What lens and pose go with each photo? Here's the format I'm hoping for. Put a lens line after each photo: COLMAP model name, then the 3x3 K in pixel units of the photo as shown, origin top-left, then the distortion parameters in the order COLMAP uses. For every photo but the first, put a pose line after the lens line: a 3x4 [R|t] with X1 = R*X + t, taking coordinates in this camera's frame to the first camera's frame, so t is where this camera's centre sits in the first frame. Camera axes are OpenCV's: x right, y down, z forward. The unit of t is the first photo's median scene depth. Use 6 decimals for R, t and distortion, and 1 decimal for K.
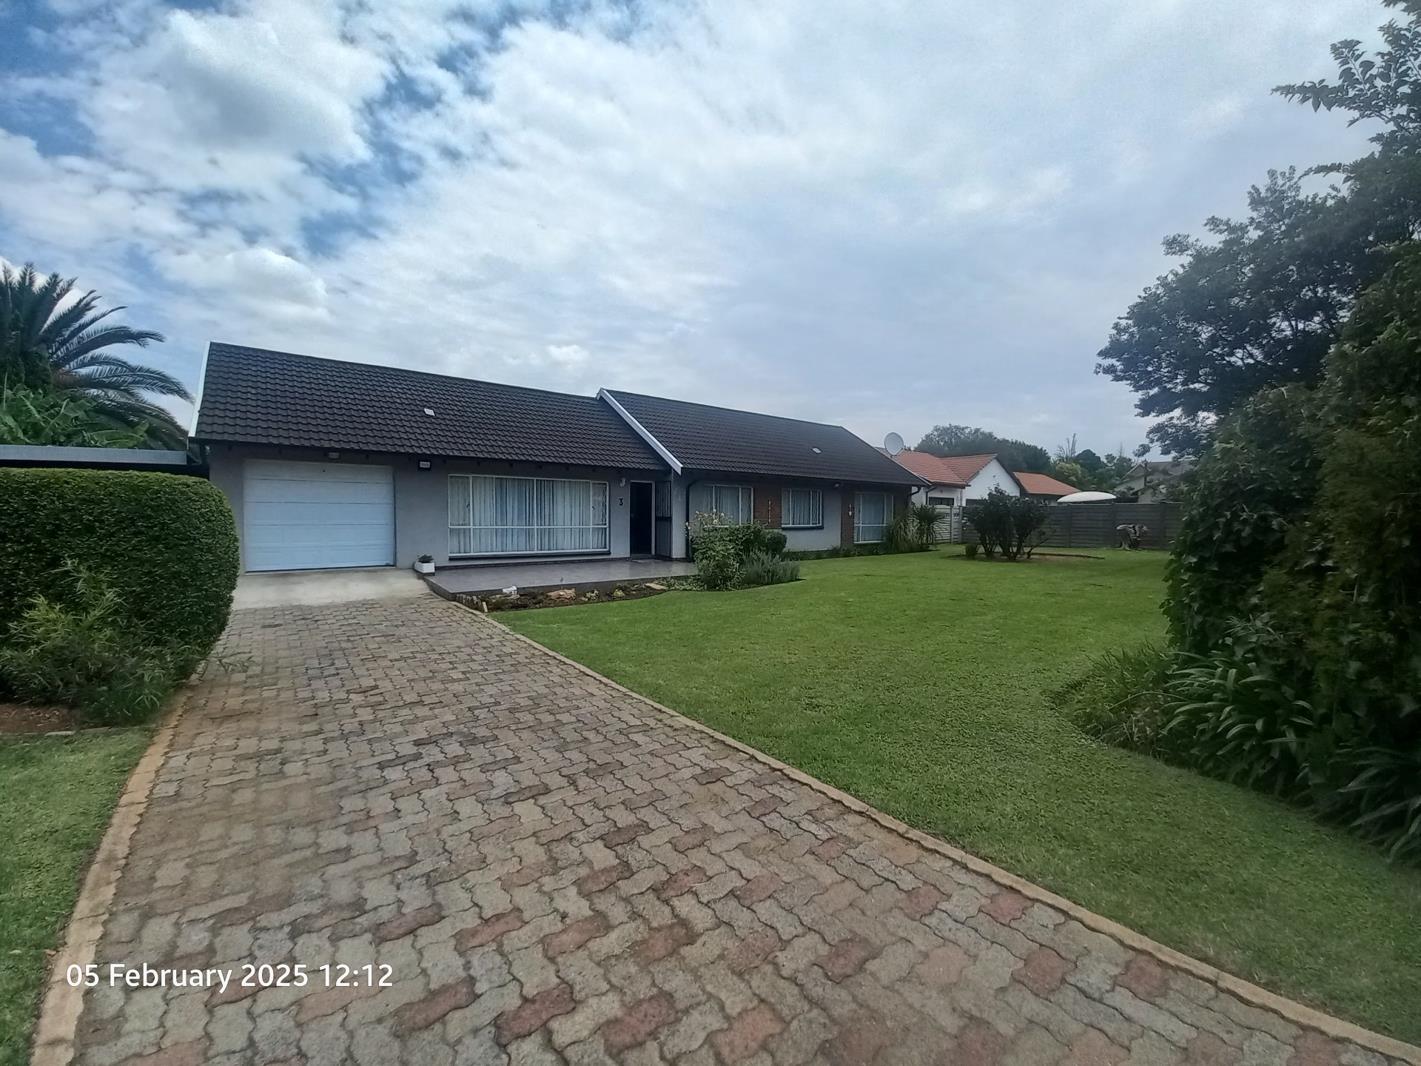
lens RADIAL K [[563.5, 0, 723.4], [0, 563.5, 527.5], [0, 0, 1]] dist [0.020806, -0.019515]
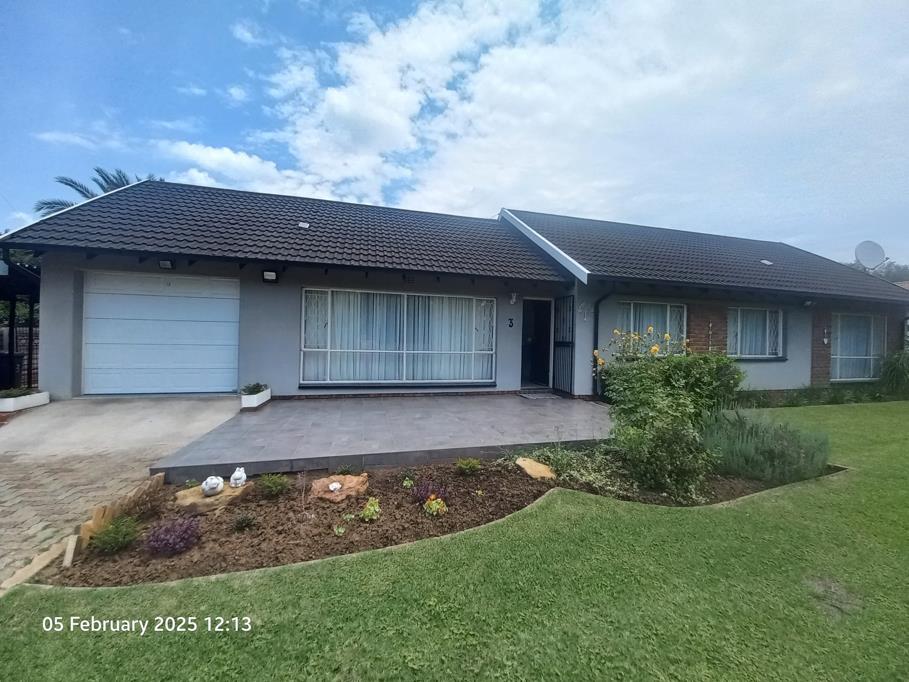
lens RADIAL K [[360.5, 0, 462.8], [0, 360.5, 337.5], [0, 0, 1]] dist [0.020806, -0.019515]
pose [[0.919357, 0.010983, -0.393272, -0.037378], [-0.023029, 0.999399, -0.025923, -0.008212], [0.392751, 0.032889, 0.919057, 0.484636]]
